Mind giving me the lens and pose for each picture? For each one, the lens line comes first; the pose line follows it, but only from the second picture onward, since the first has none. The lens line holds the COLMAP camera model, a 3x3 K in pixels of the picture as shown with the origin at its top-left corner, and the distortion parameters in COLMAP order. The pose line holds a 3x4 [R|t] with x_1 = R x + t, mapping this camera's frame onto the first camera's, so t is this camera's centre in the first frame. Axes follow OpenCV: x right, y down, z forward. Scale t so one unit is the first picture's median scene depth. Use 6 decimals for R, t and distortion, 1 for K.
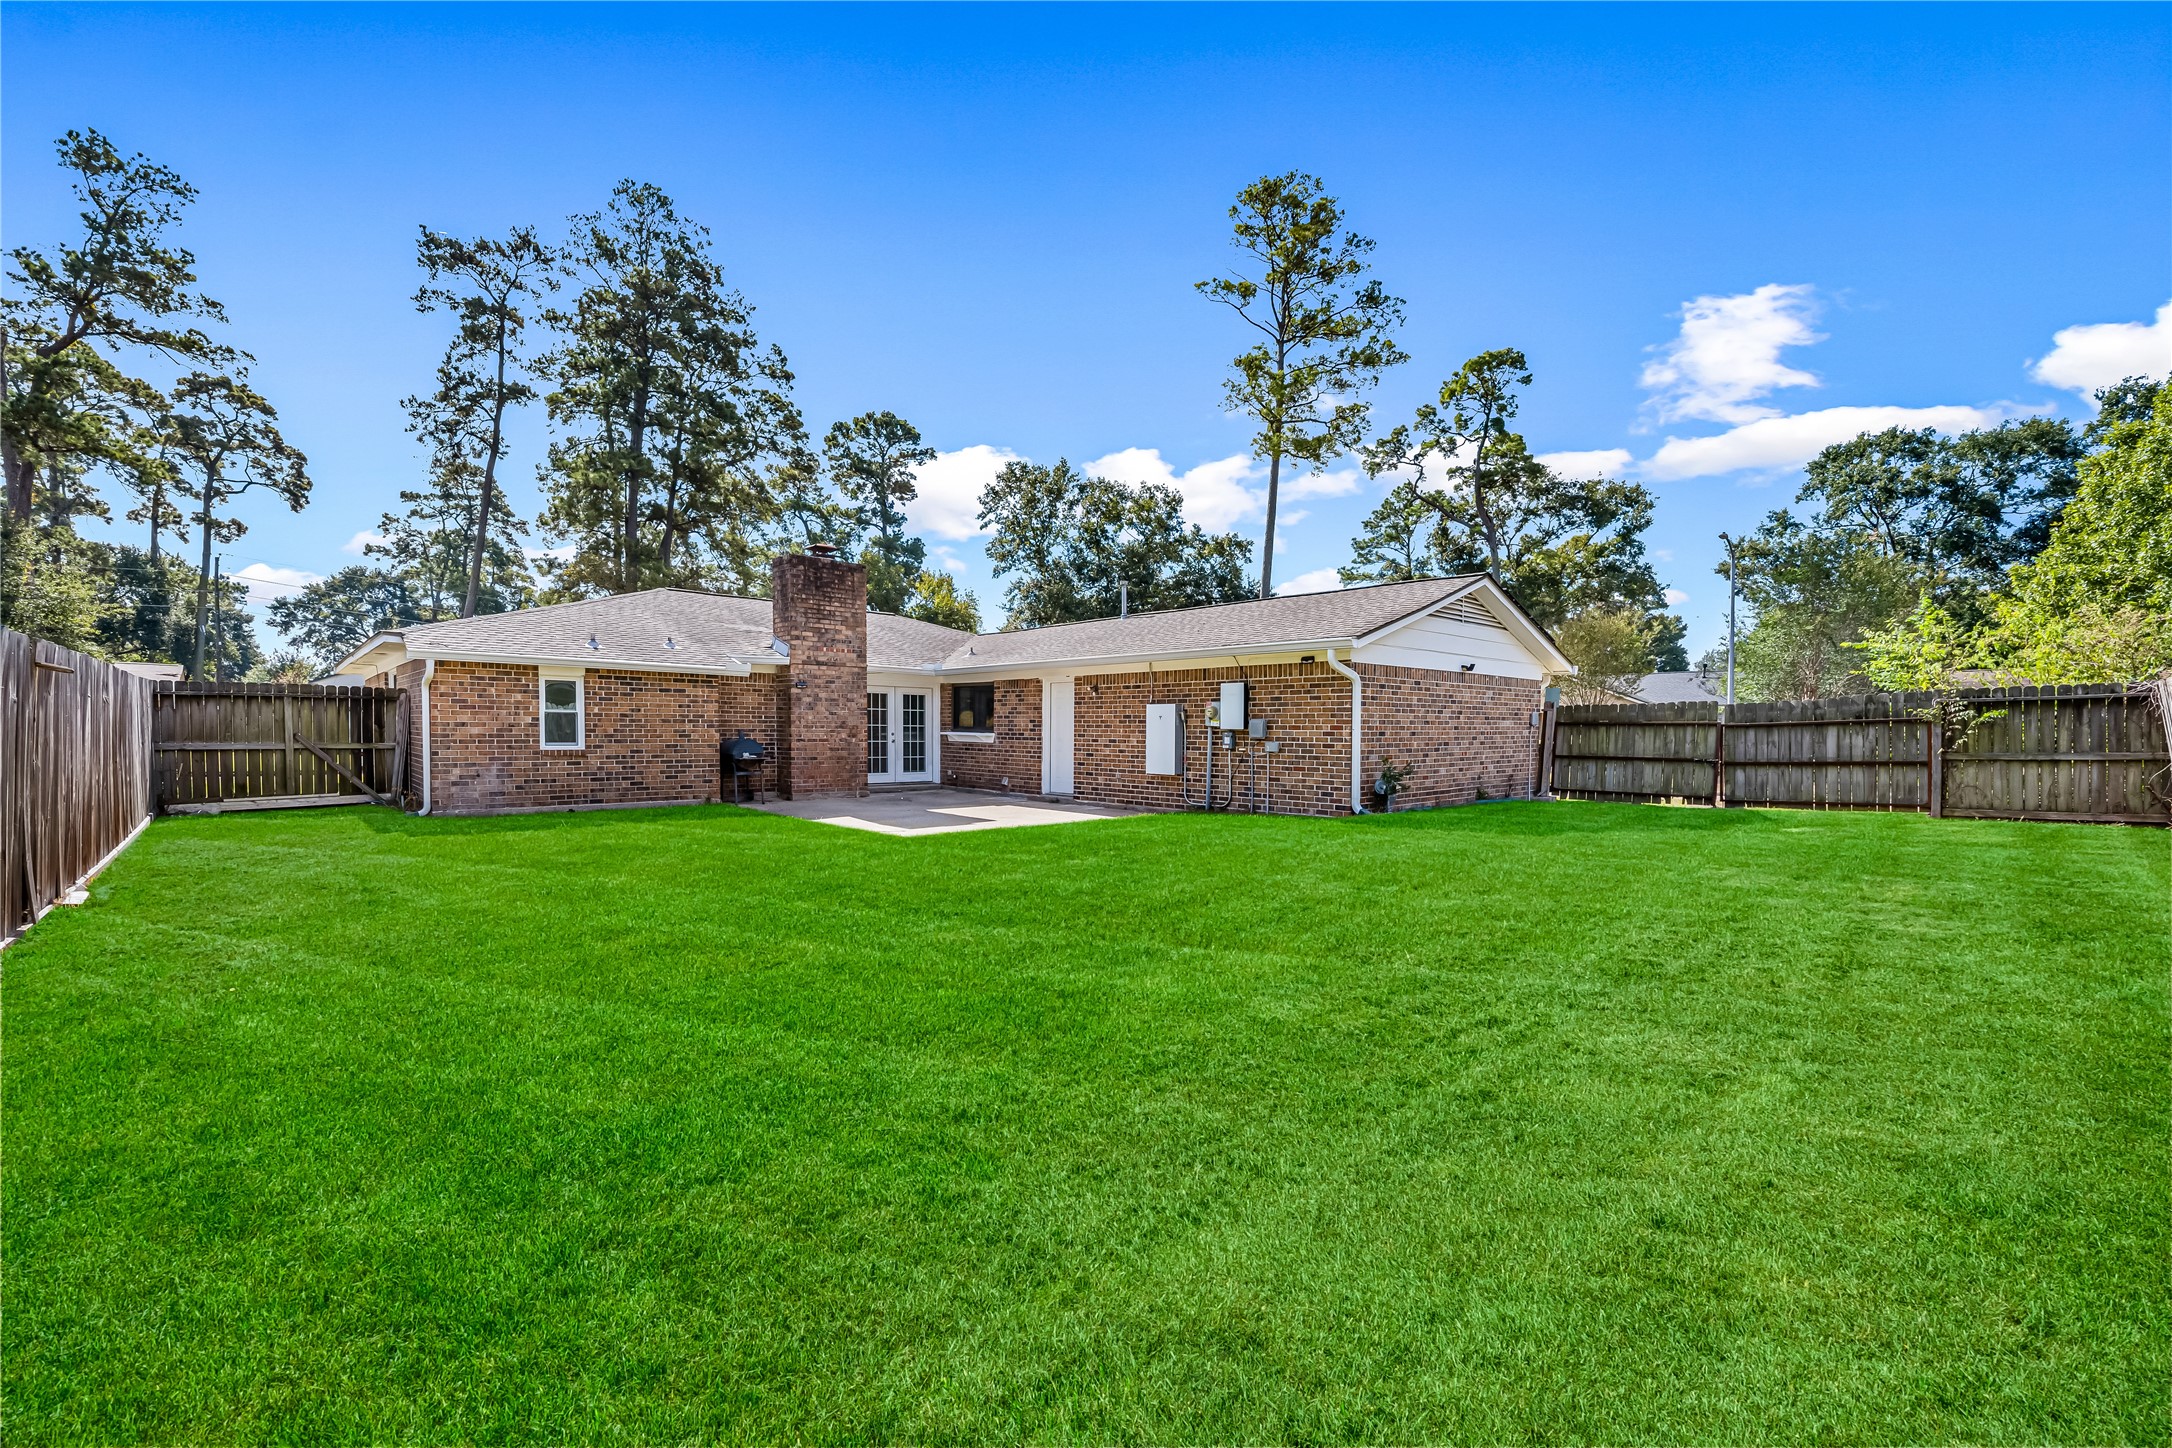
lens RADIAL K [[867.6, 0, 1083.9], [0, 867.6, 771.1], [0, 0, 1]] dist [-0.002994, 0.000902]
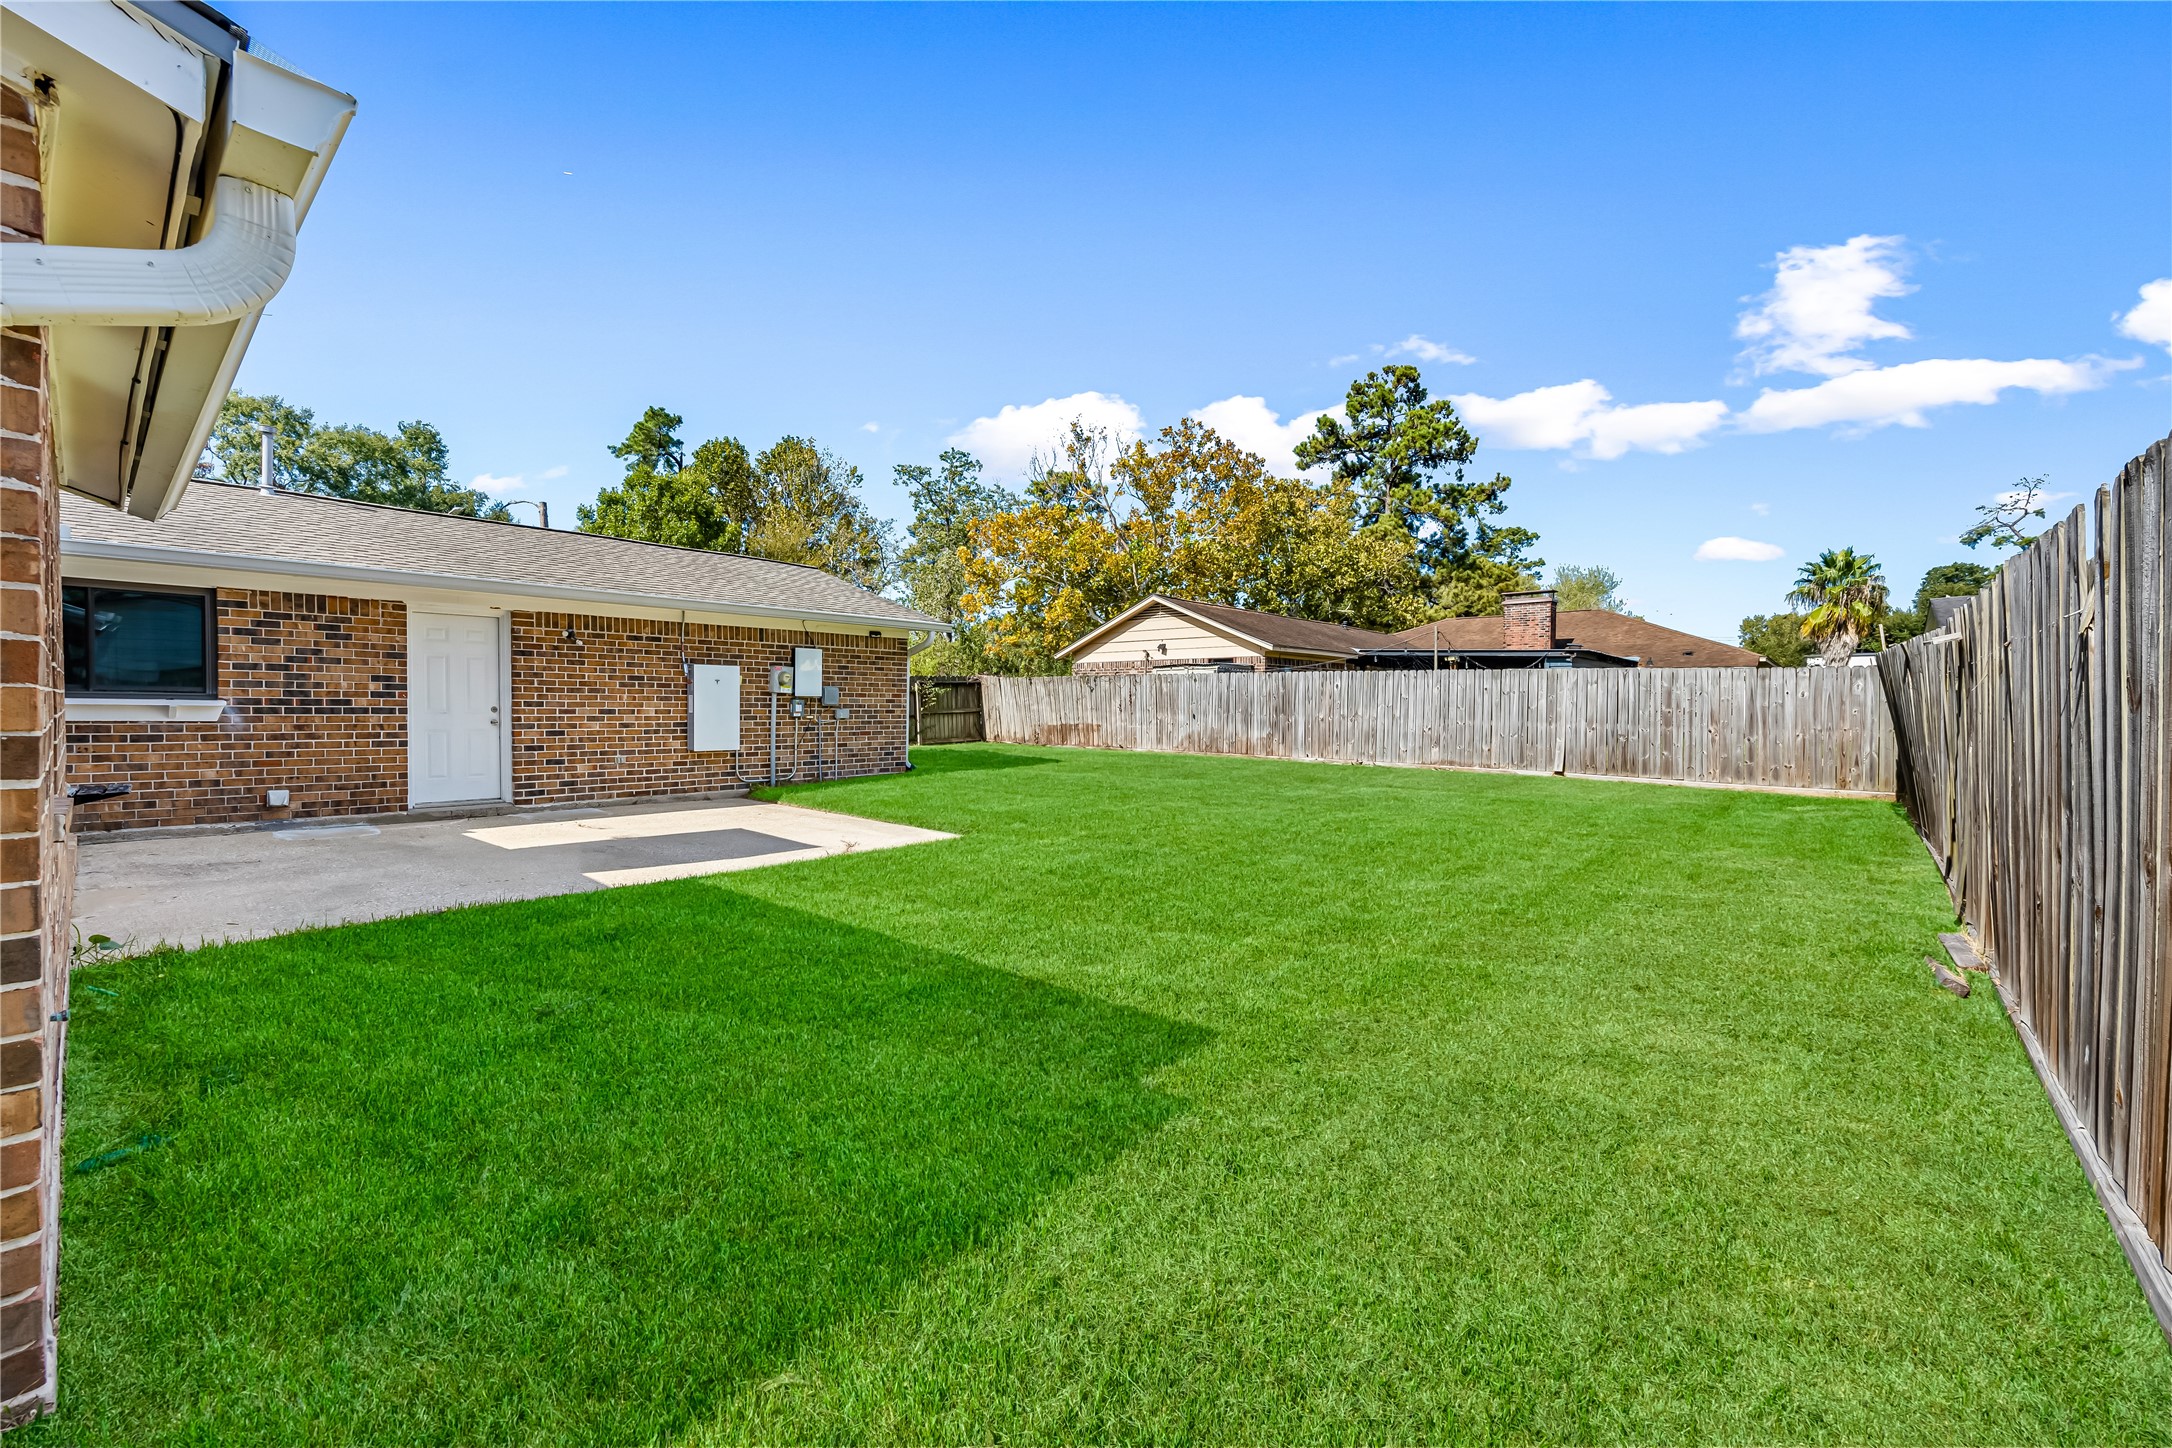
lens RADIAL K [[867.6, 0, 1088.5], [0, 867.6, 720.1], [0, 0, 1]] dist [-0.002994, 0.000902]
pose [[-0.092536, -0.010731, 0.995652, -0.242864], [0.053540, 0.998442, 0.015737, -0.006099], [-0.994269, 0.054763, -0.091817, 0.231756]]
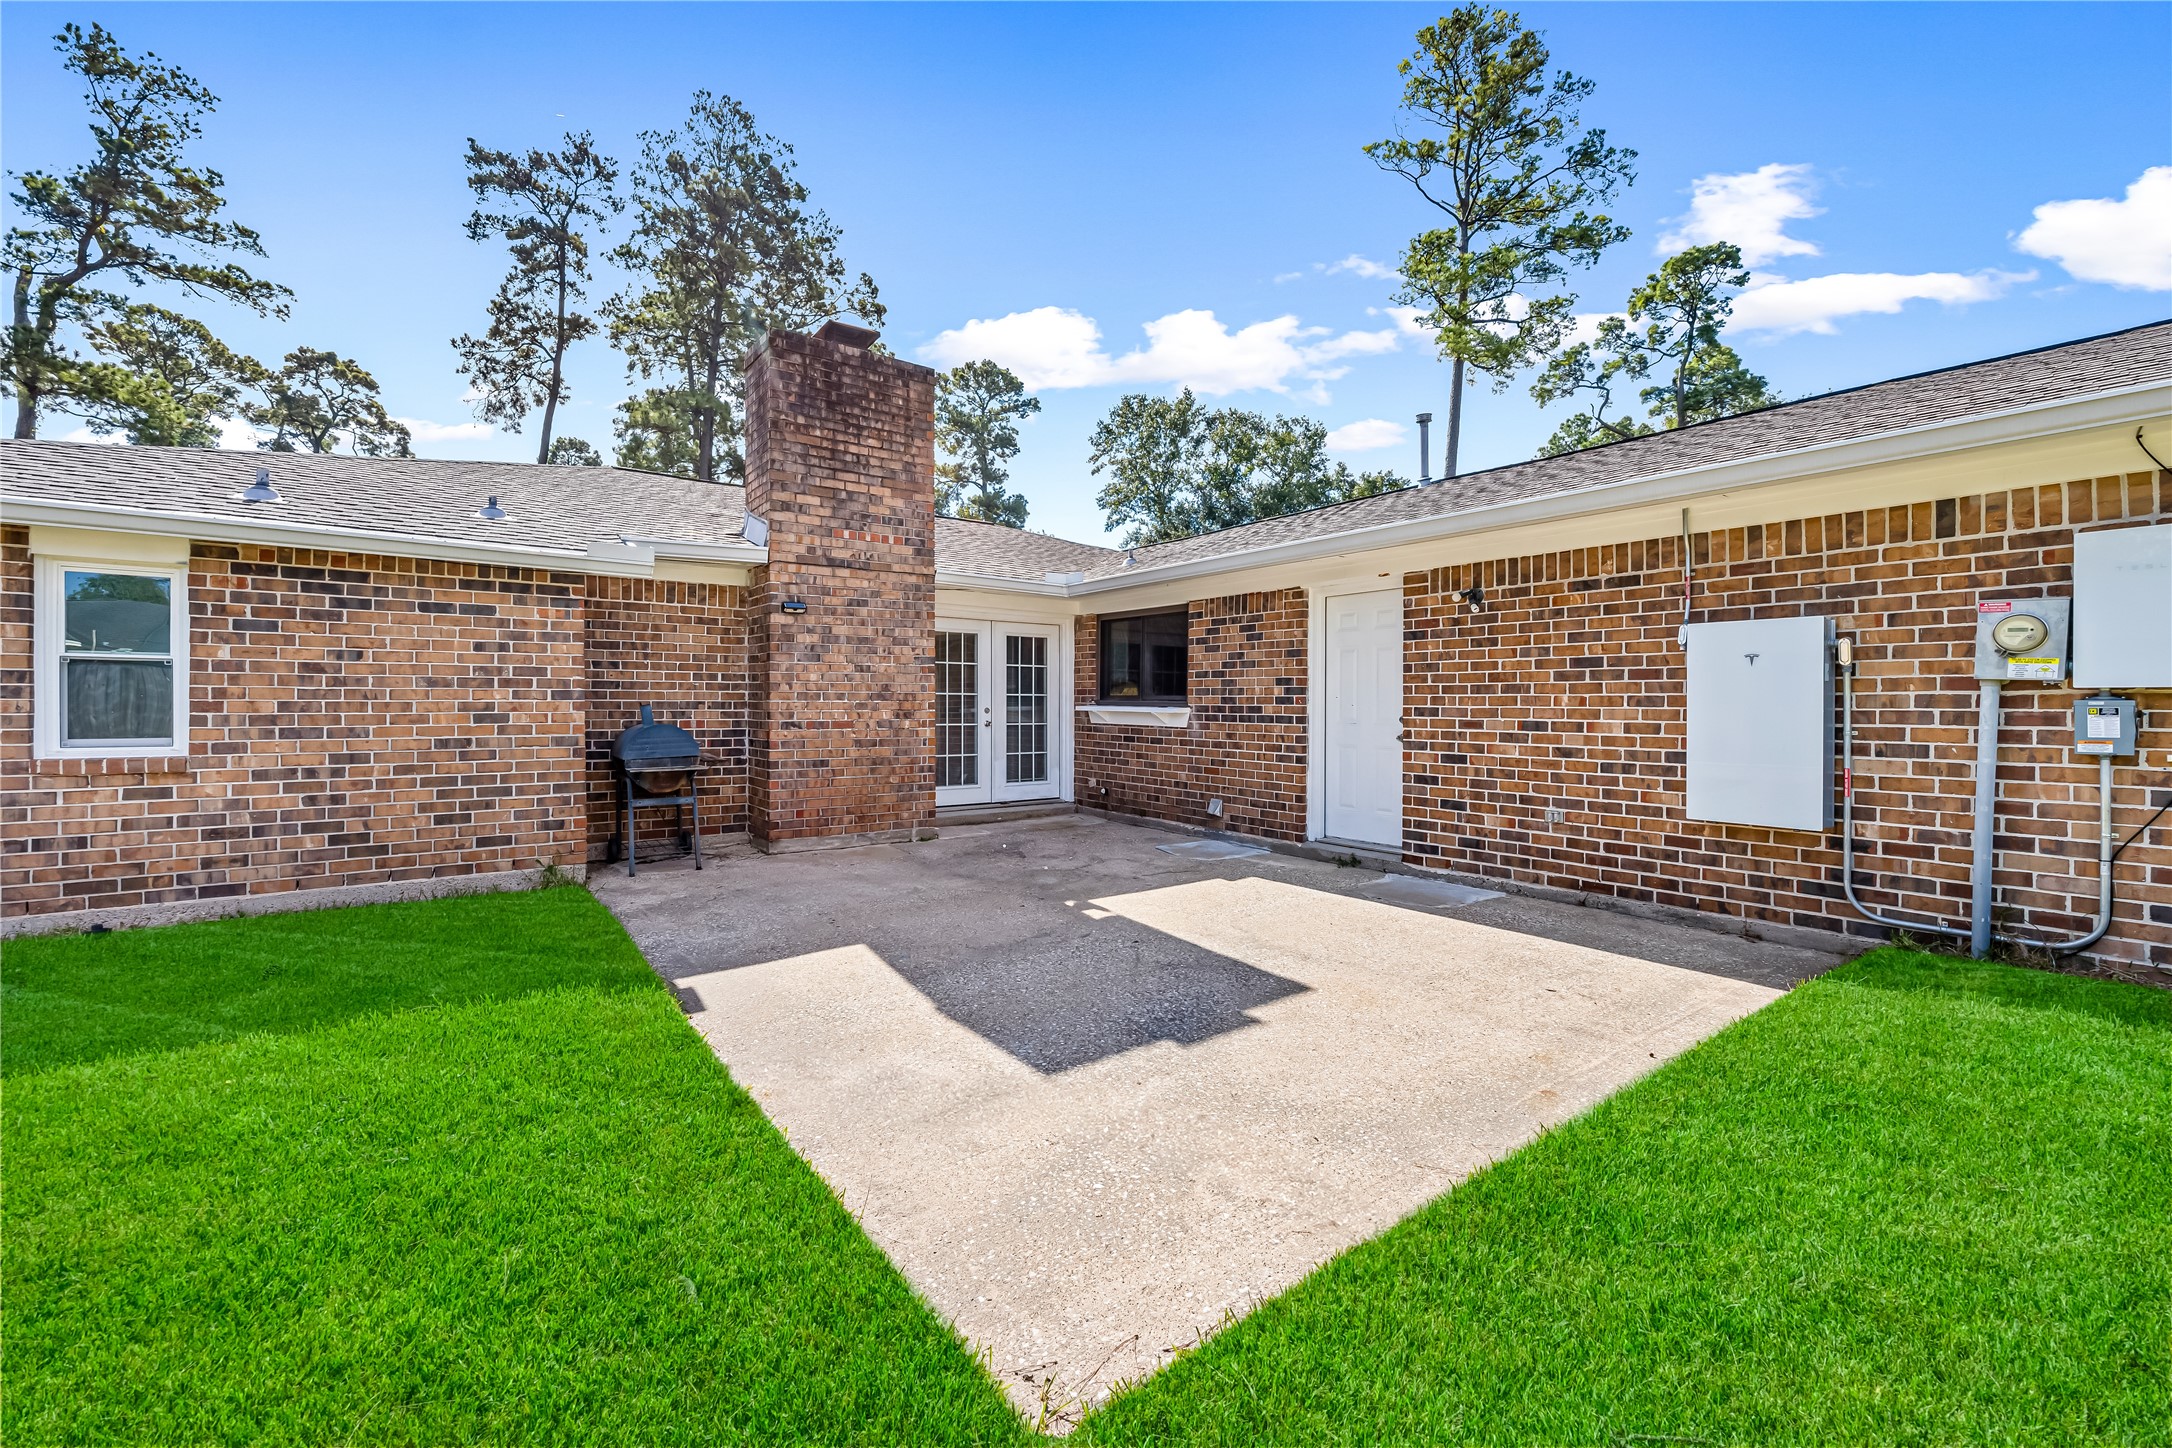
lens RADIAL K [[867.6, 0, 1086.3], [0, 867.6, 704.4], [0, 0, 1]] dist [-0.002994, 0.000902]
pose [[0.993930, -0.006298, -0.109832, -0.042753], [0.001128, 0.998891, -0.047070, -0.008940], [0.110006, 0.046661, 0.992835, 0.201762]]
